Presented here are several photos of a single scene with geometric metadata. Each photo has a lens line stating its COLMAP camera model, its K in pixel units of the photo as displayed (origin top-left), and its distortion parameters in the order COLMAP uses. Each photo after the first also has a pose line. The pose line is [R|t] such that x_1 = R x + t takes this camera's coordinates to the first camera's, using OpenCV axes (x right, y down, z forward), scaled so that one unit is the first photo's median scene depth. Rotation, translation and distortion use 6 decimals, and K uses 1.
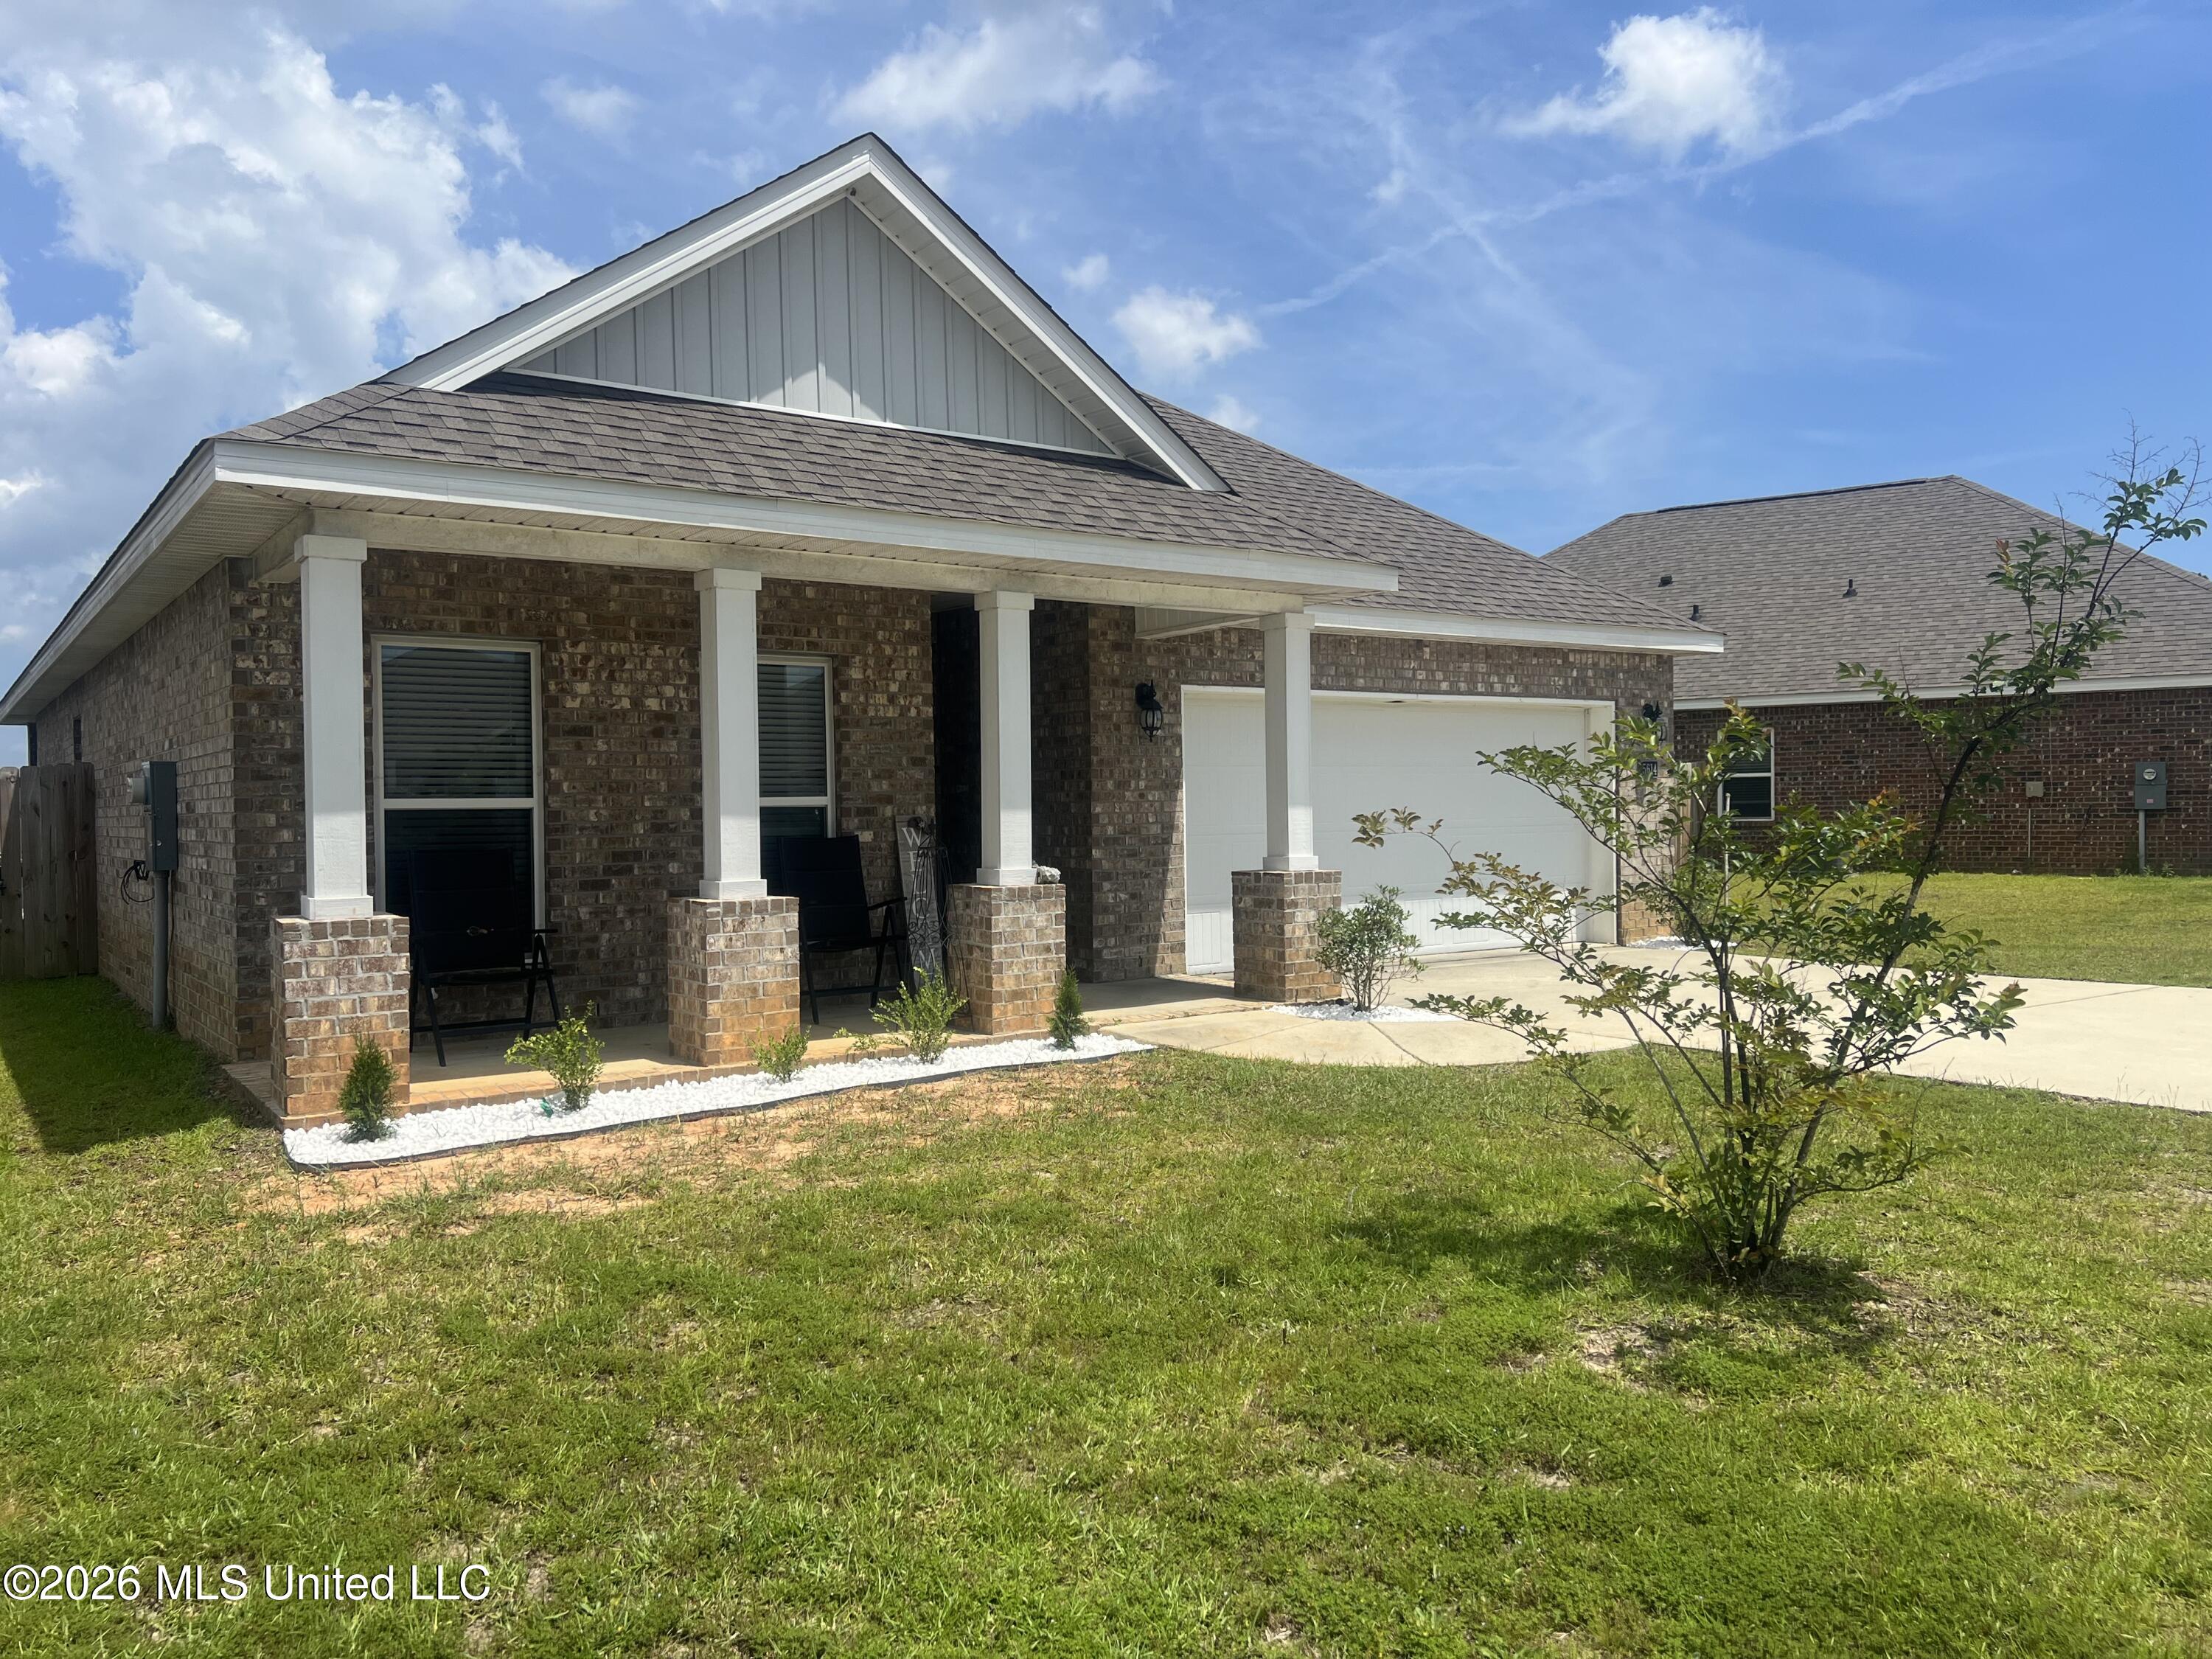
lens RADIAL K [[1647.5, 0, 1128.6], [0, 1647.5, 839.8], [0, 0, 1]] dist [0.067316, -0.102151]
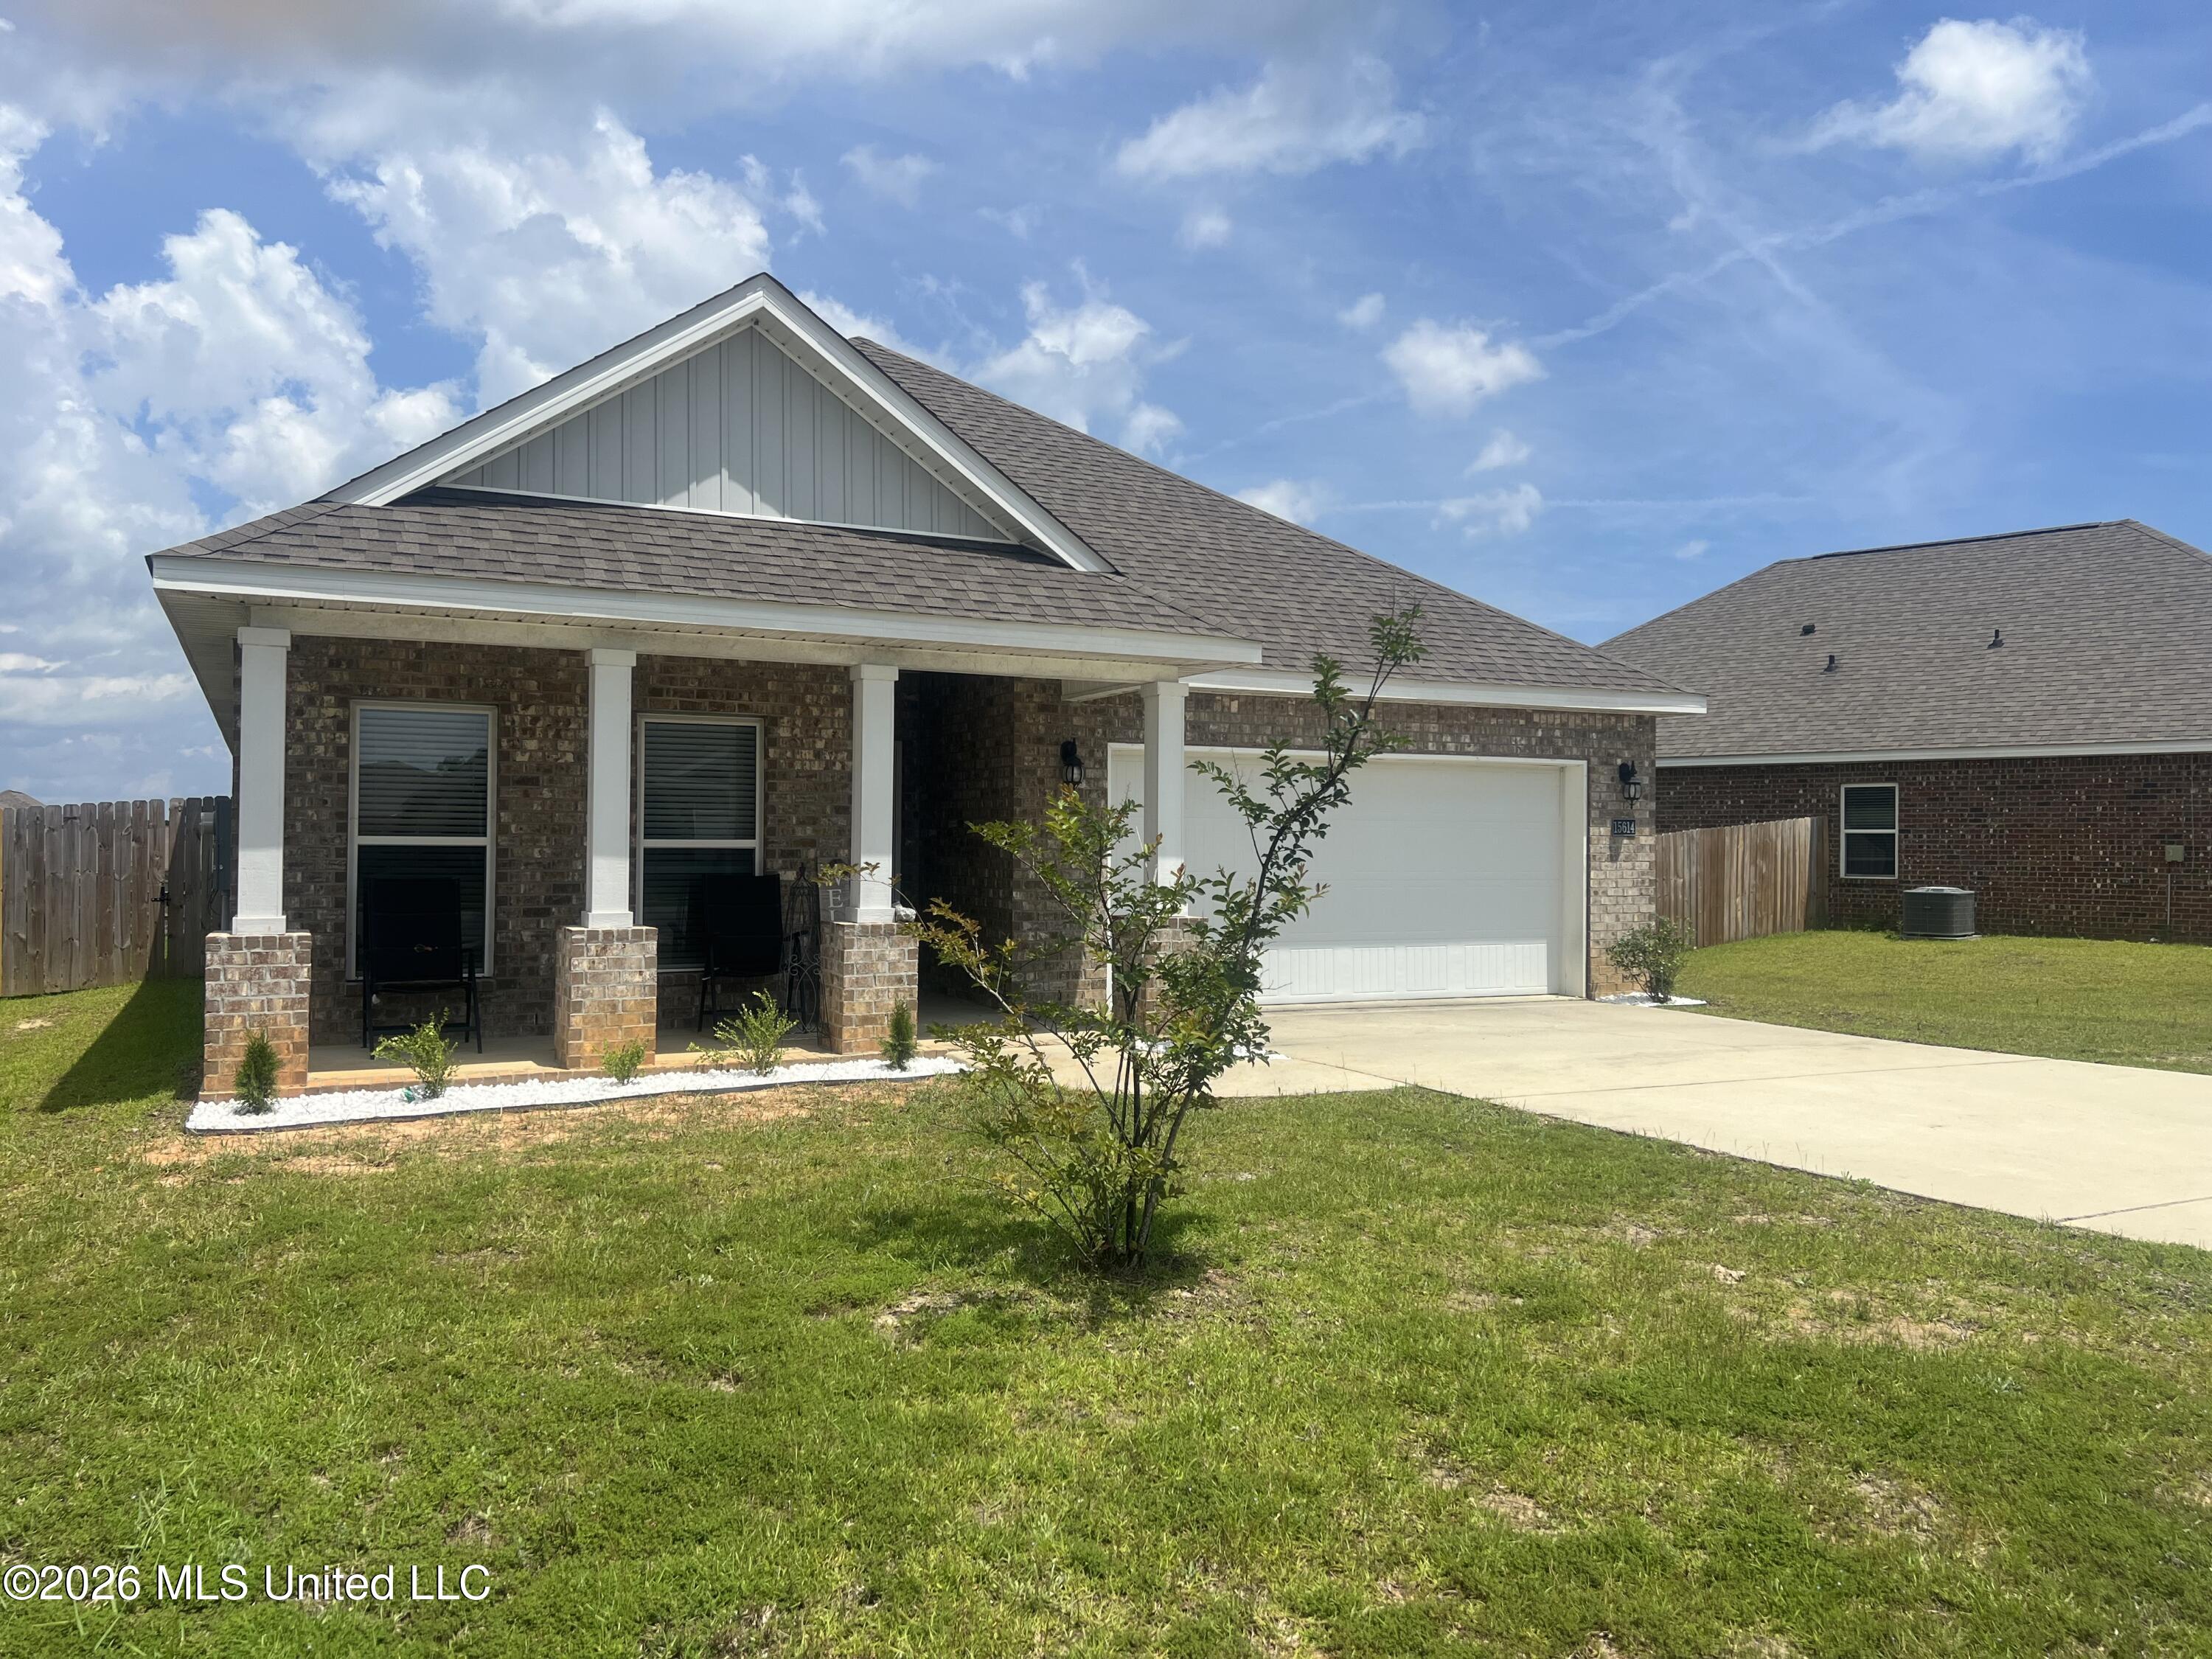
lens RADIAL K [[1648.9, 0, 1106.0], [0, 1648.9, 829.5], [0, 0, 1]] dist [0.060172, -0.094194]
pose [[0.985785, 0.020002, -0.166818, 0.270513], [-0.024671, 0.999358, -0.025963, -0.010783], [0.166192, 0.029710, 0.985646, -0.091321]]
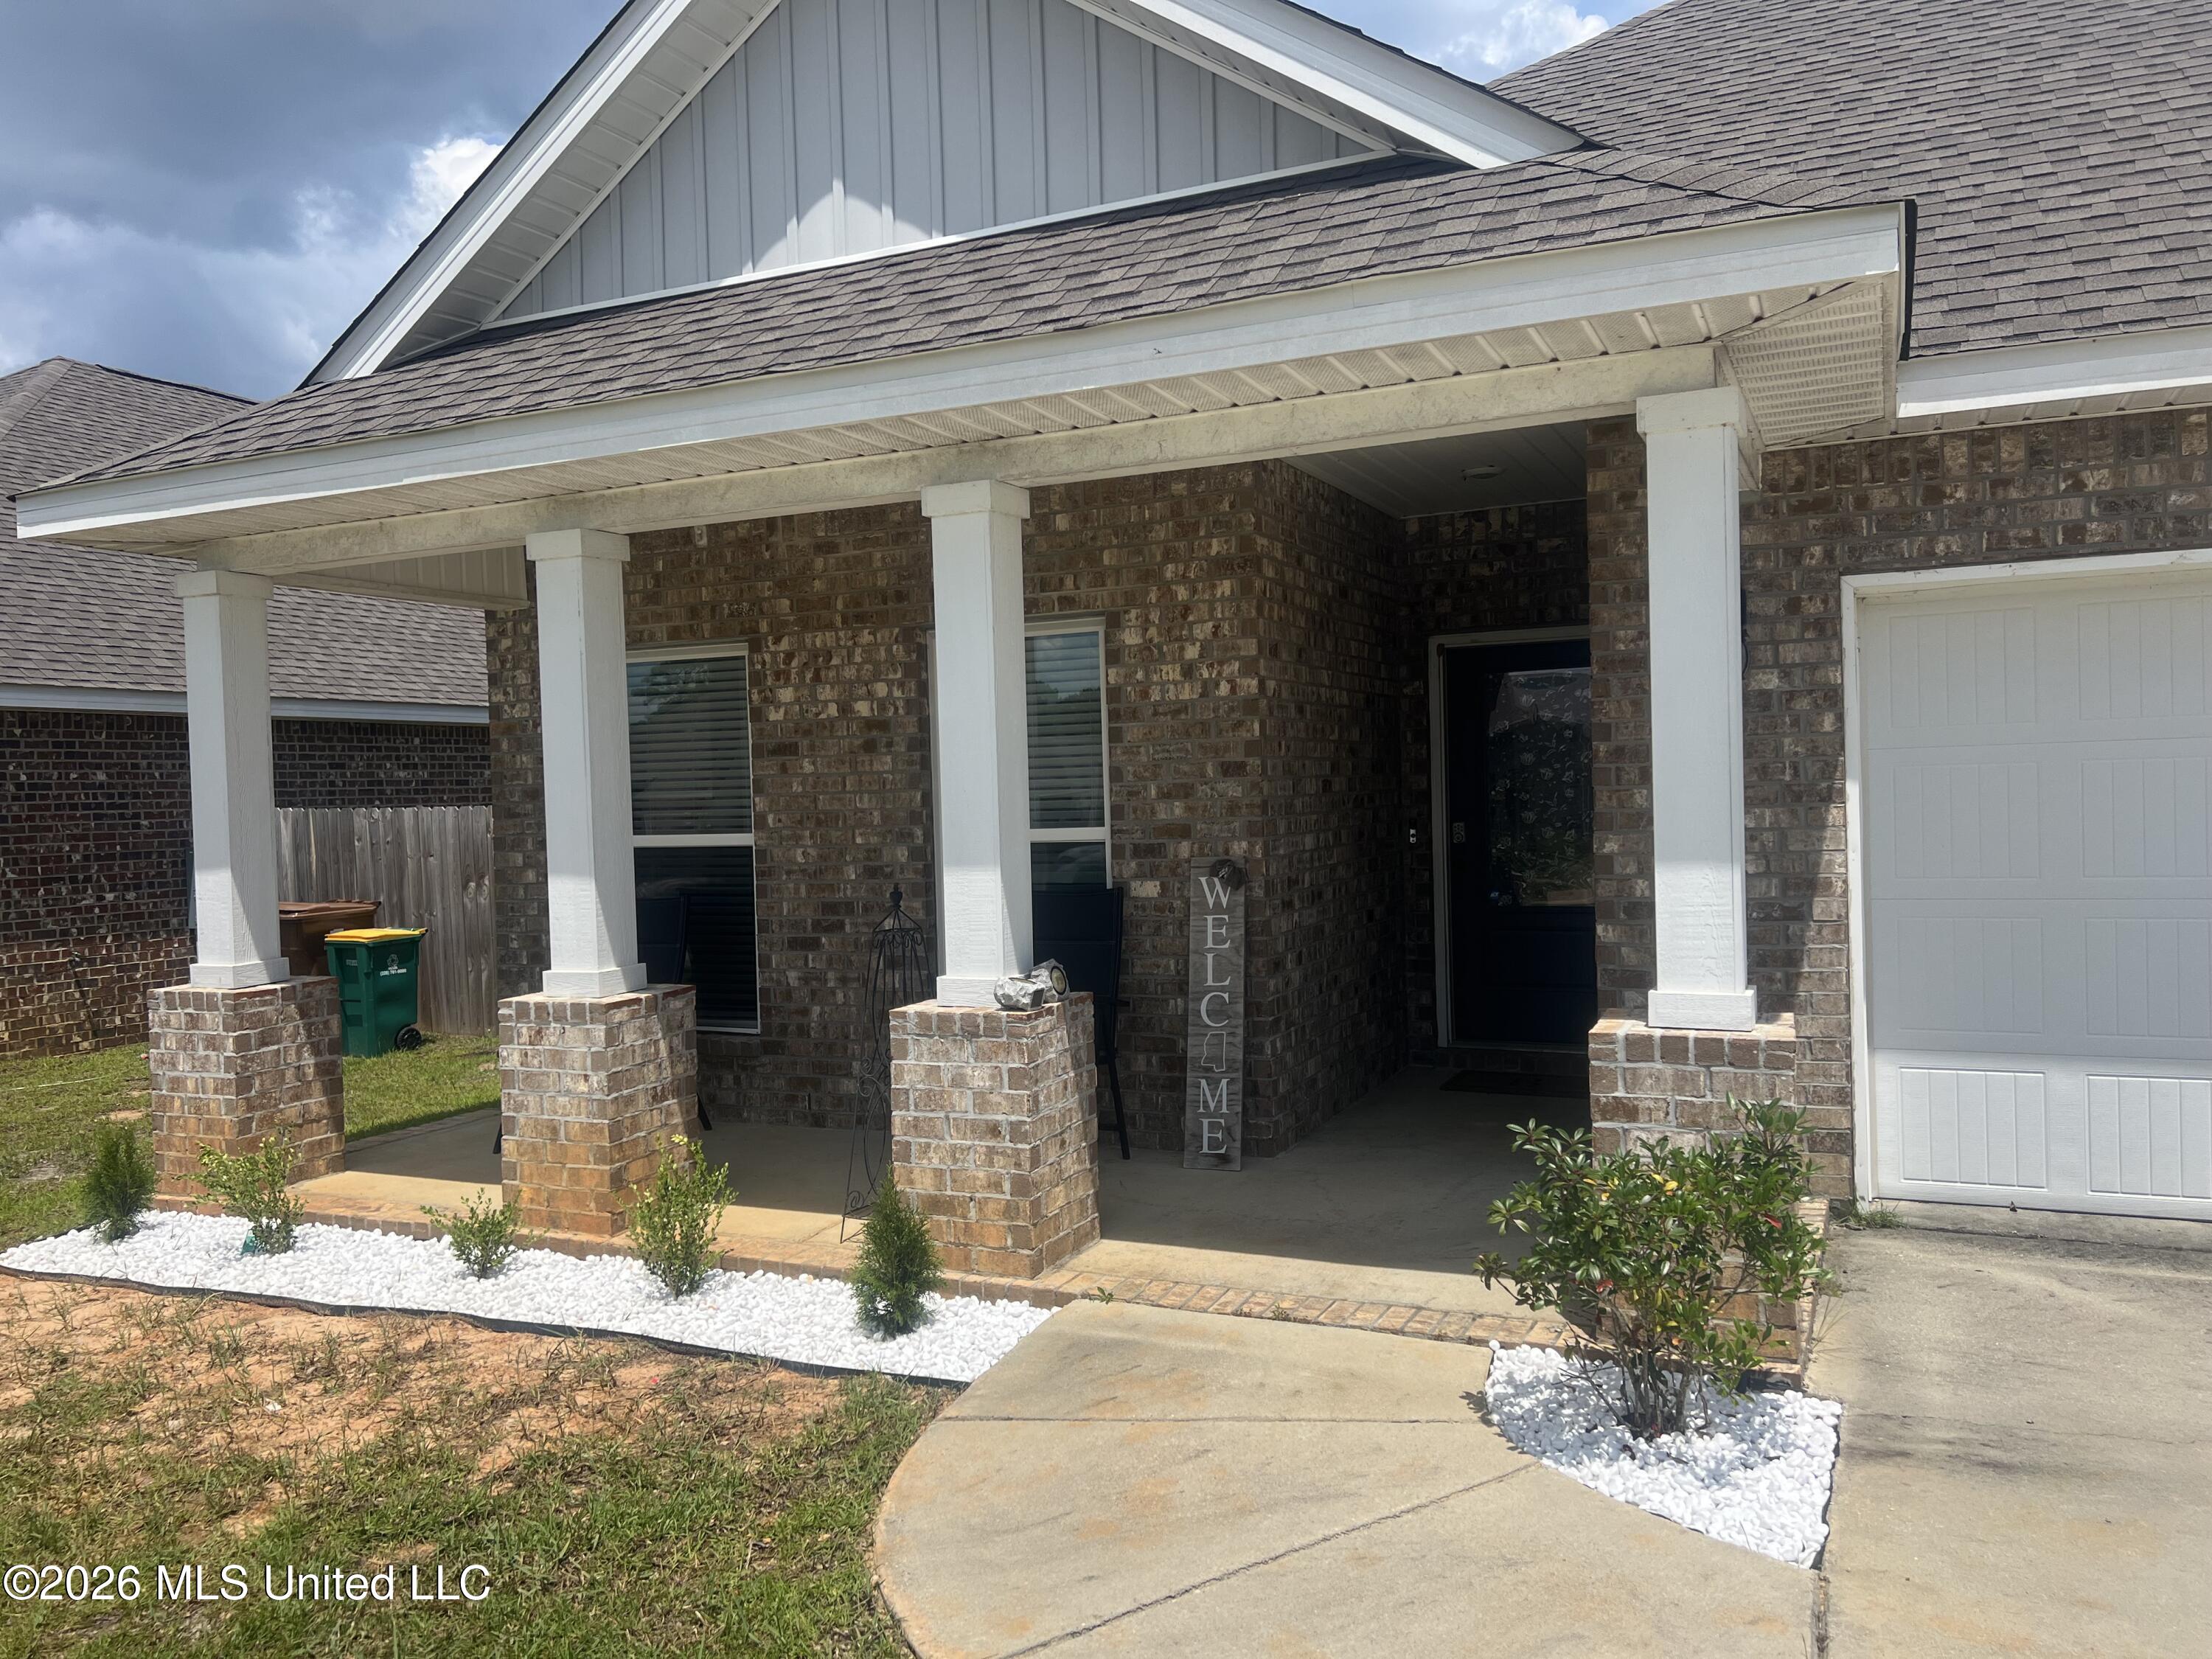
lens RADIAL K [[1643.5, 0, 1106.0], [0, 1643.5, 829.5], [0, 0, 1]] dist [0.121074, -0.168963]
pose [[0.479436, 0.018781, -0.877376, 0.436908], [0.004985, 0.999697, 0.024124, -0.045458], [0.877563, -0.015939, 0.479197, 0.754663]]
